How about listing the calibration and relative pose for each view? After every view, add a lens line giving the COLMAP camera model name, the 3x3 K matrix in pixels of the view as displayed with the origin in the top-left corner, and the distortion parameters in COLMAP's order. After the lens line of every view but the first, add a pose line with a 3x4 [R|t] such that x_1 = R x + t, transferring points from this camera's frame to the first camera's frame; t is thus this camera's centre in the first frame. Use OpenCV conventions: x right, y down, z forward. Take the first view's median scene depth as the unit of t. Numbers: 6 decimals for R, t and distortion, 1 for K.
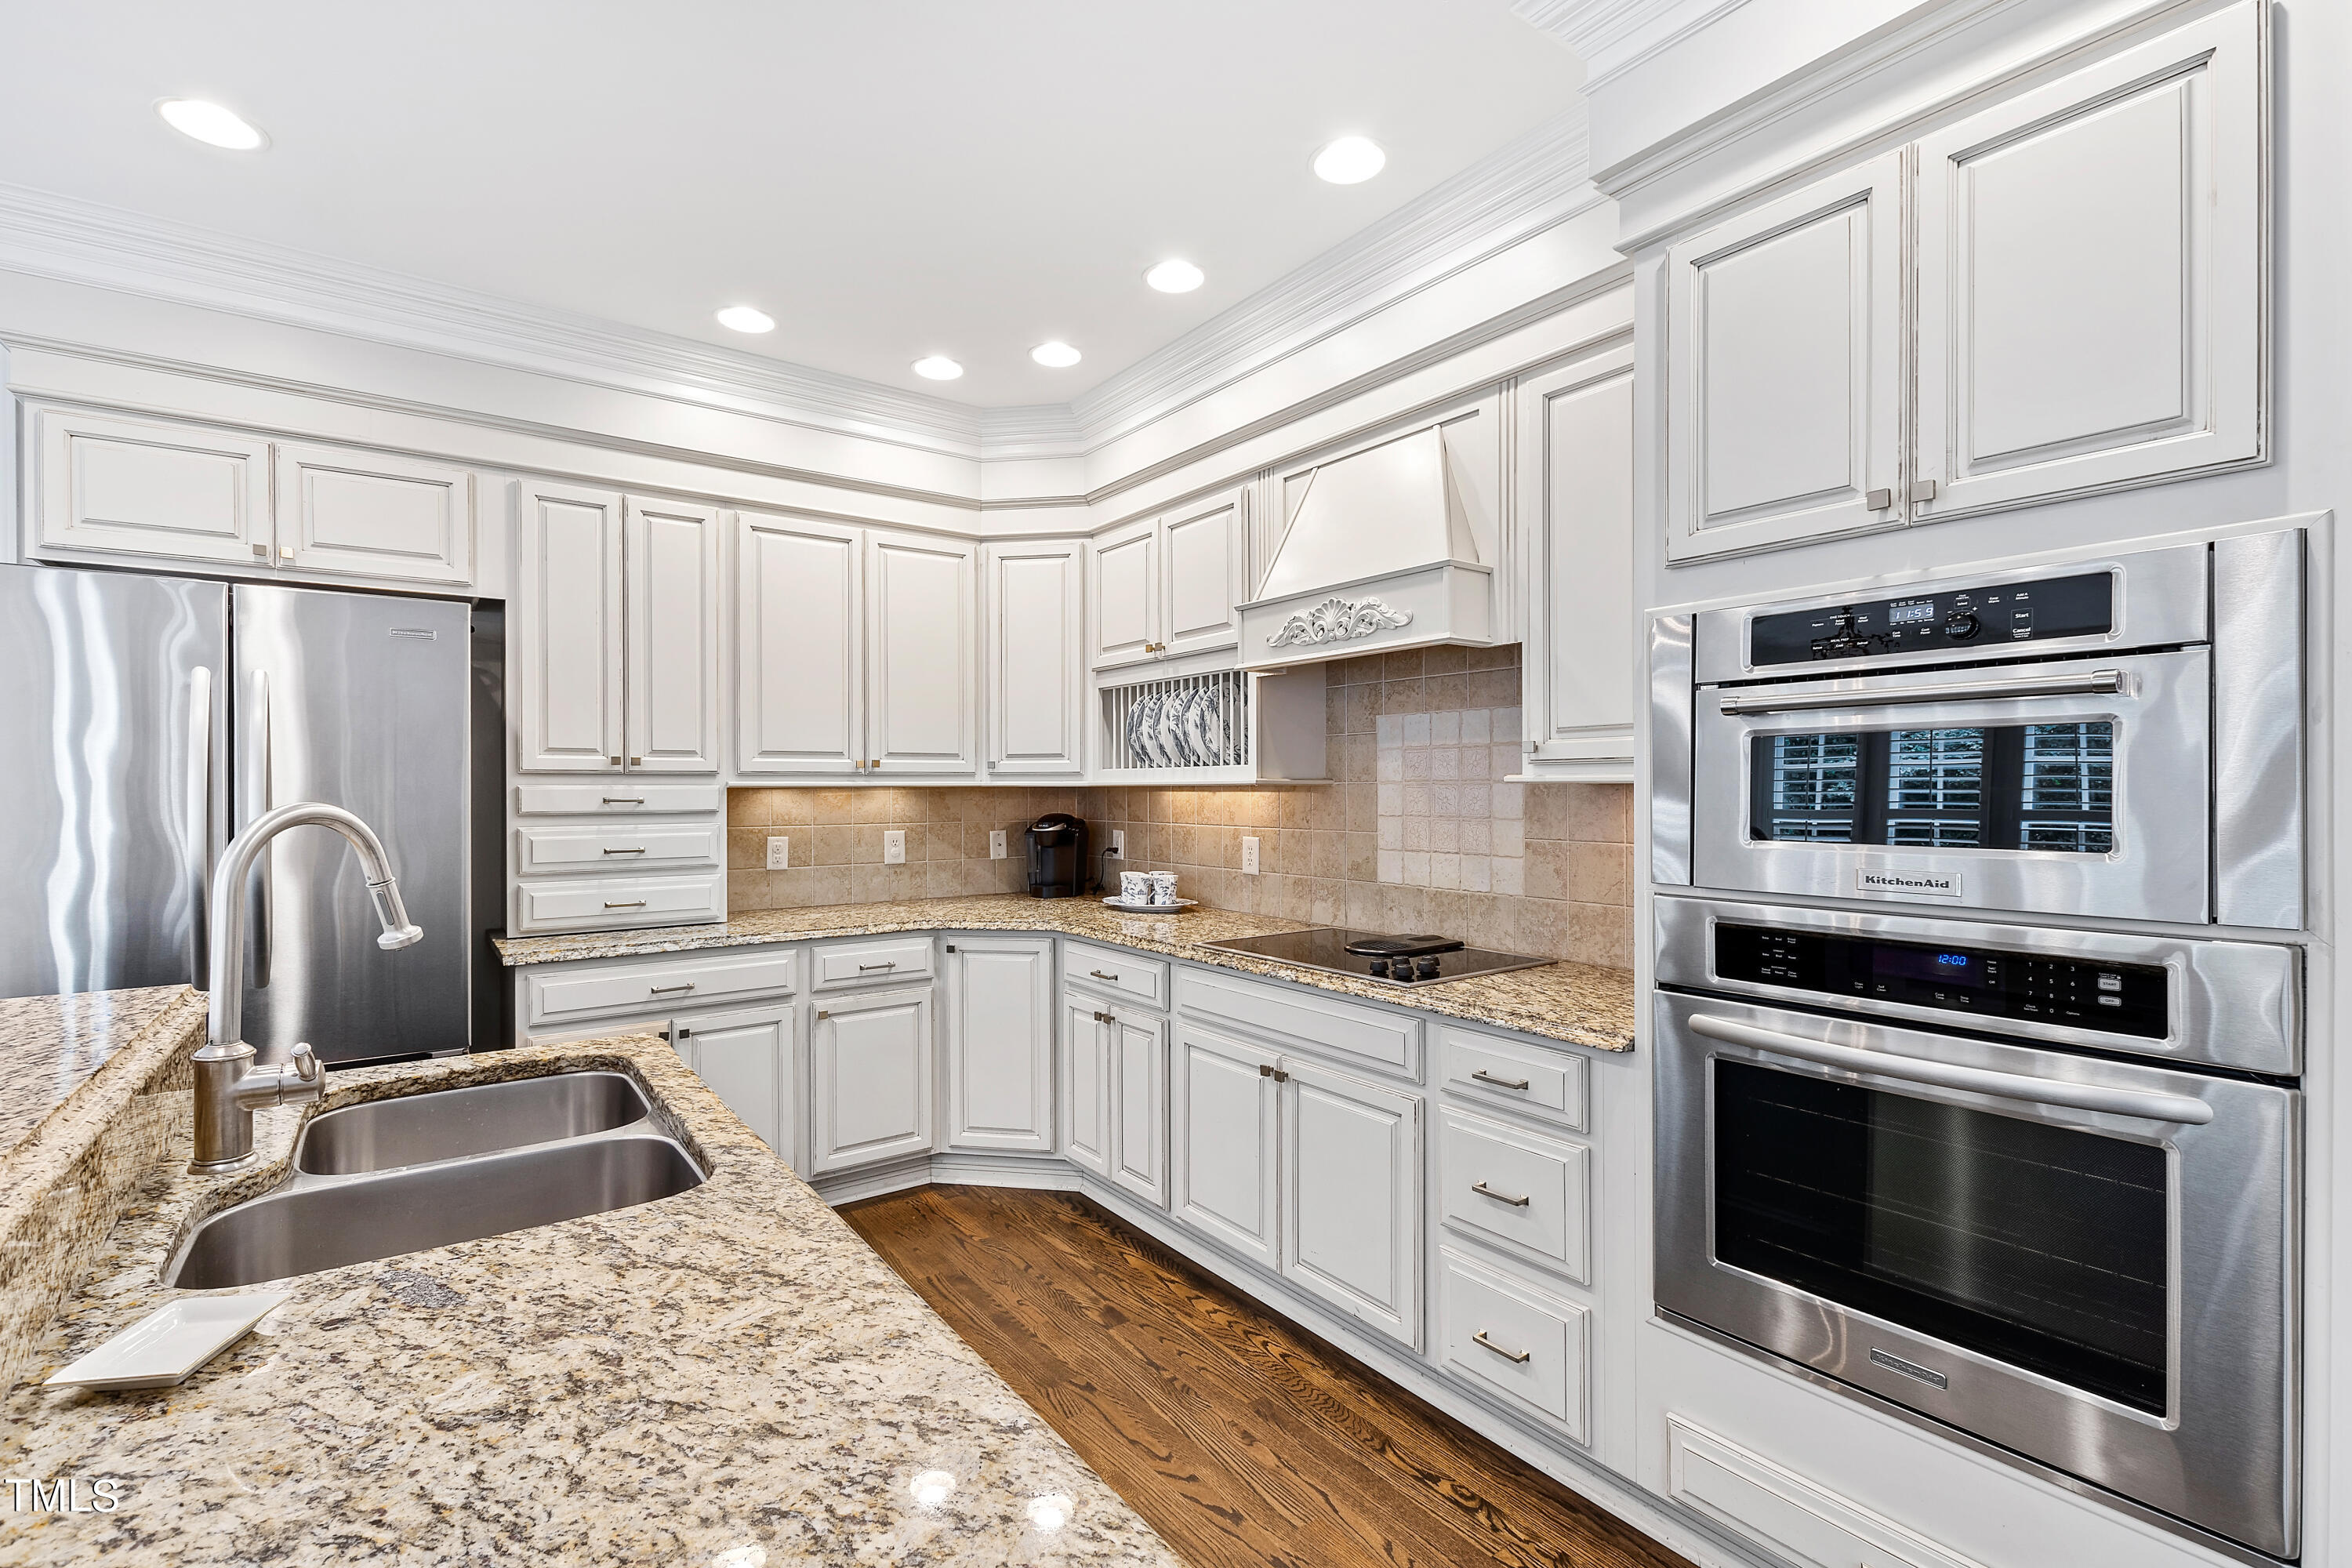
lens RADIAL K [[1039.2, 0, 1168.0], [0, 1039.2, 779.5], [0, 0, 1]] dist [-0.000437, -0.000198]
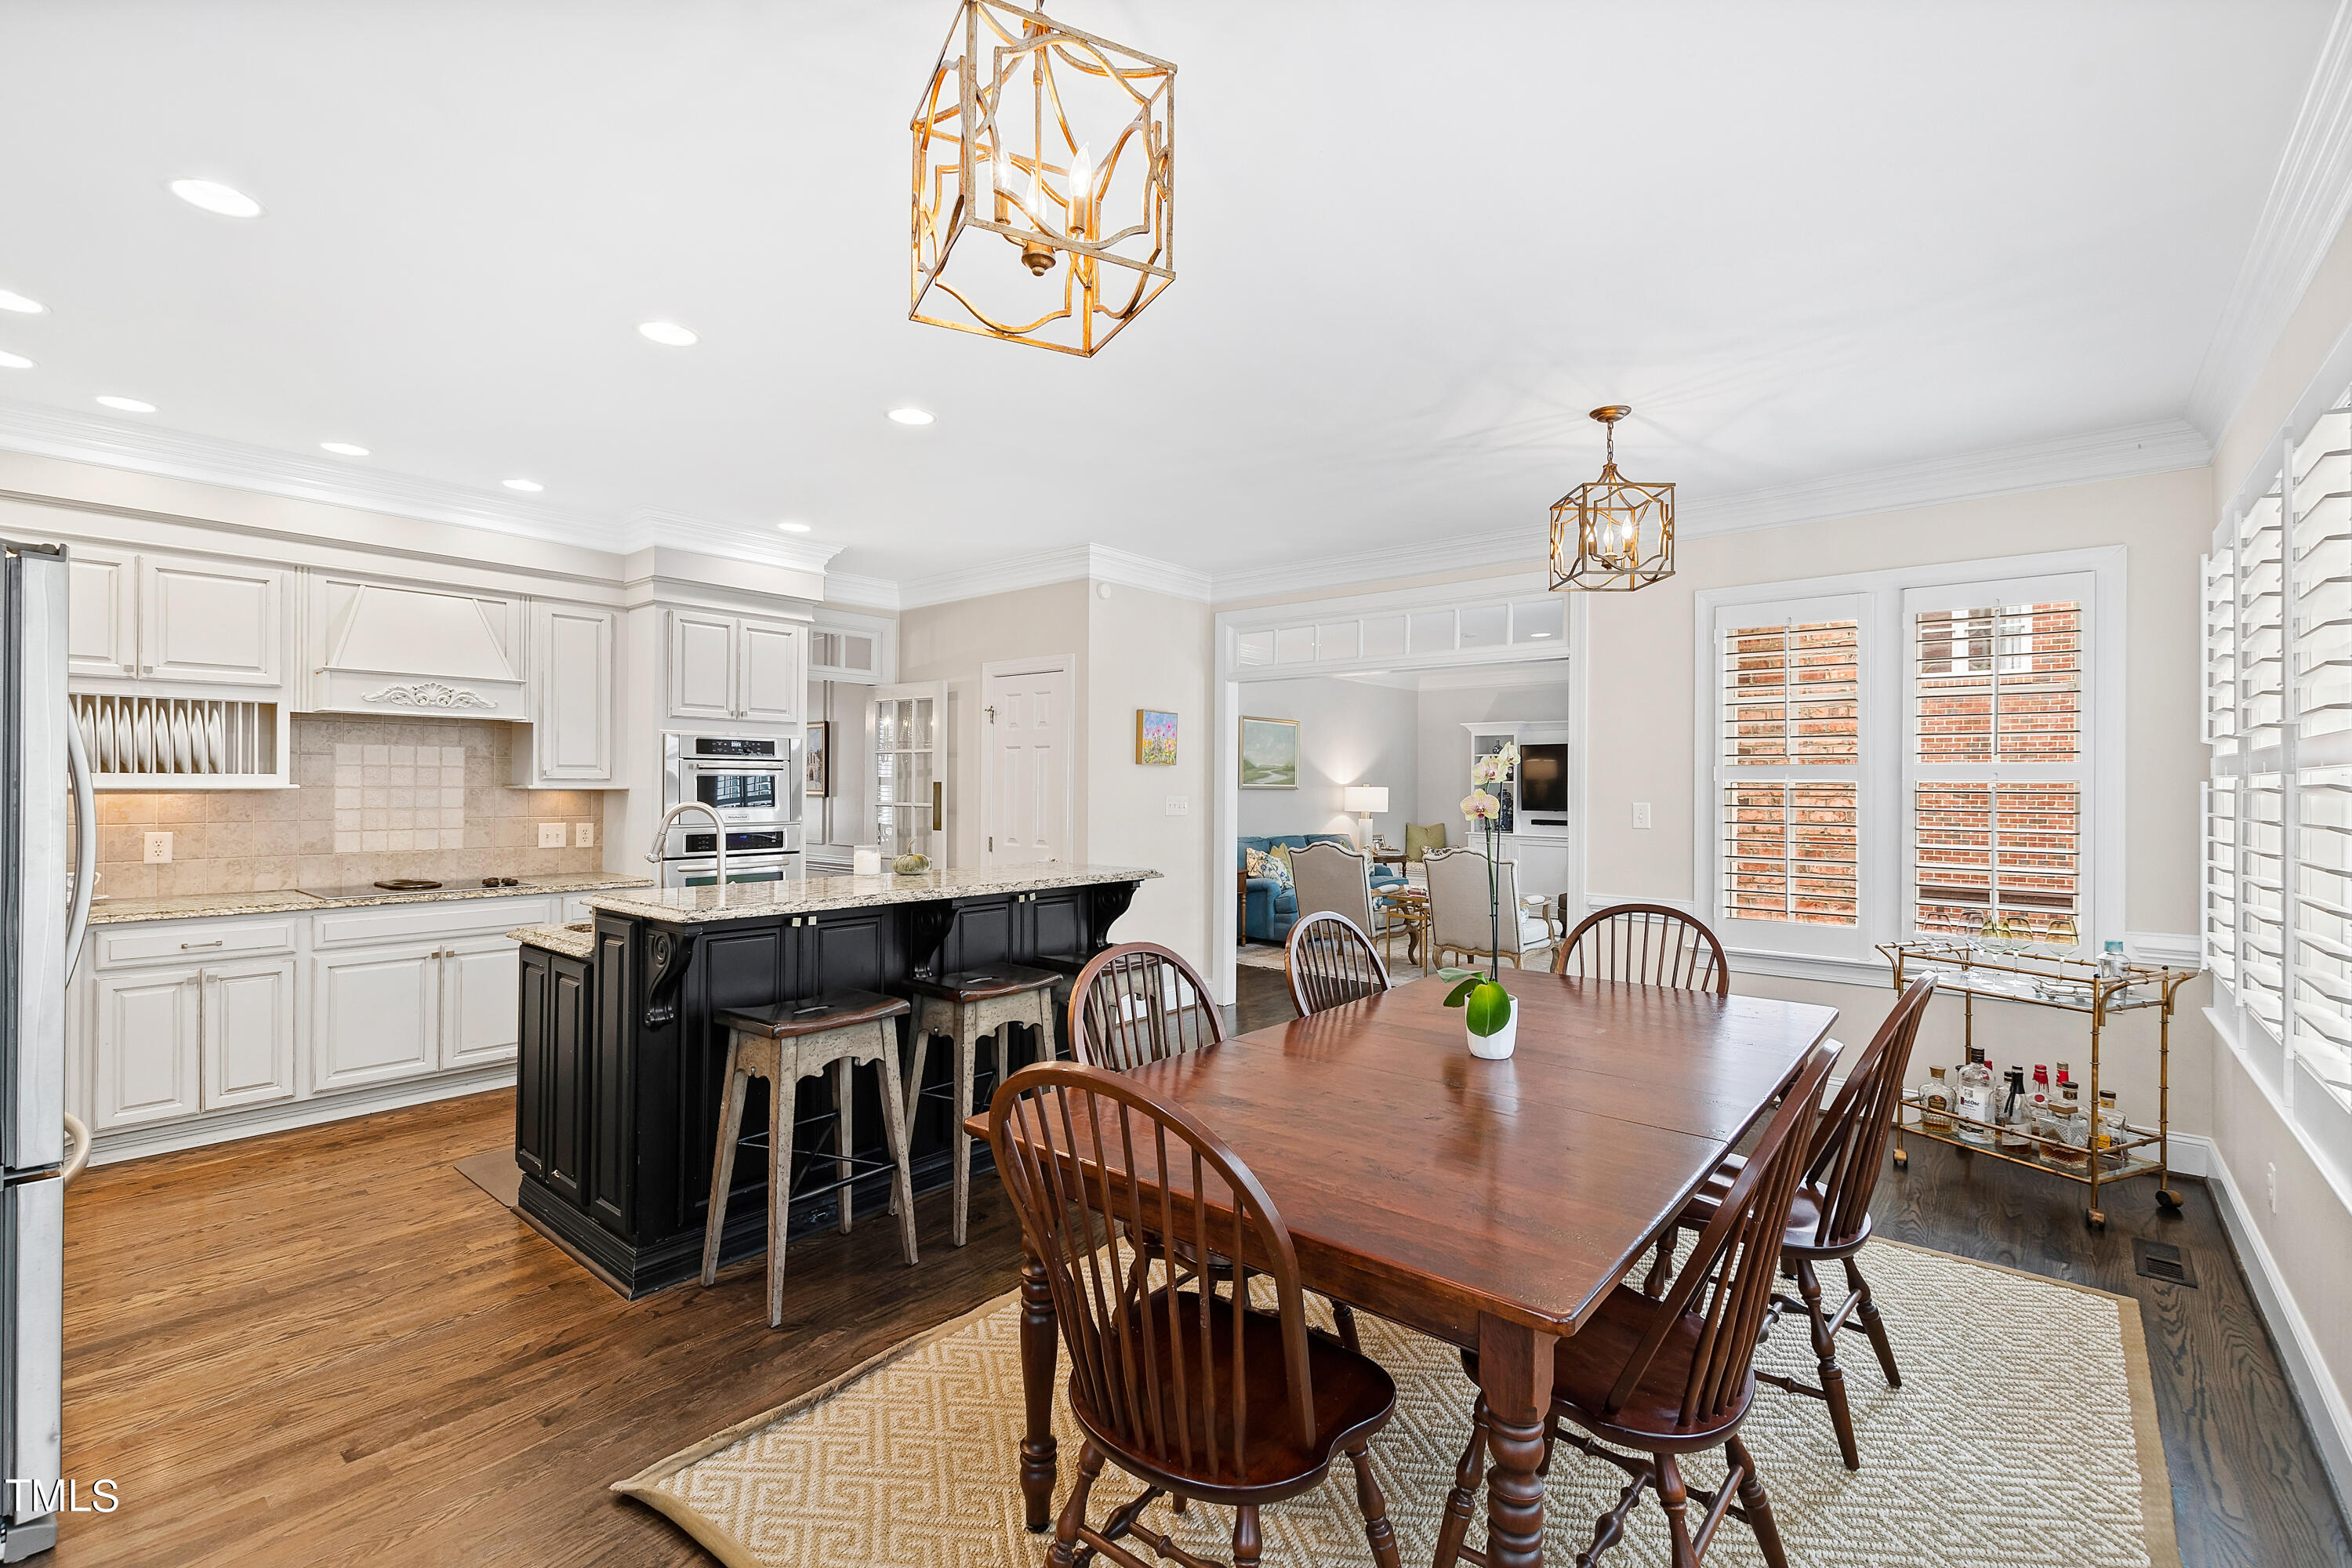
lens RADIAL K [[1039.2, 0, 1168.0], [0, 1039.2, 779.5], [0, 0, 1]] dist [-0.000437, -0.000198]
pose [[-0.243909, 0.001591, 0.969797, -1.829240], [-0.015689, 0.999861, -0.005586, -0.022145], [-0.969671, -0.016578, -0.243850, 0.233519]]
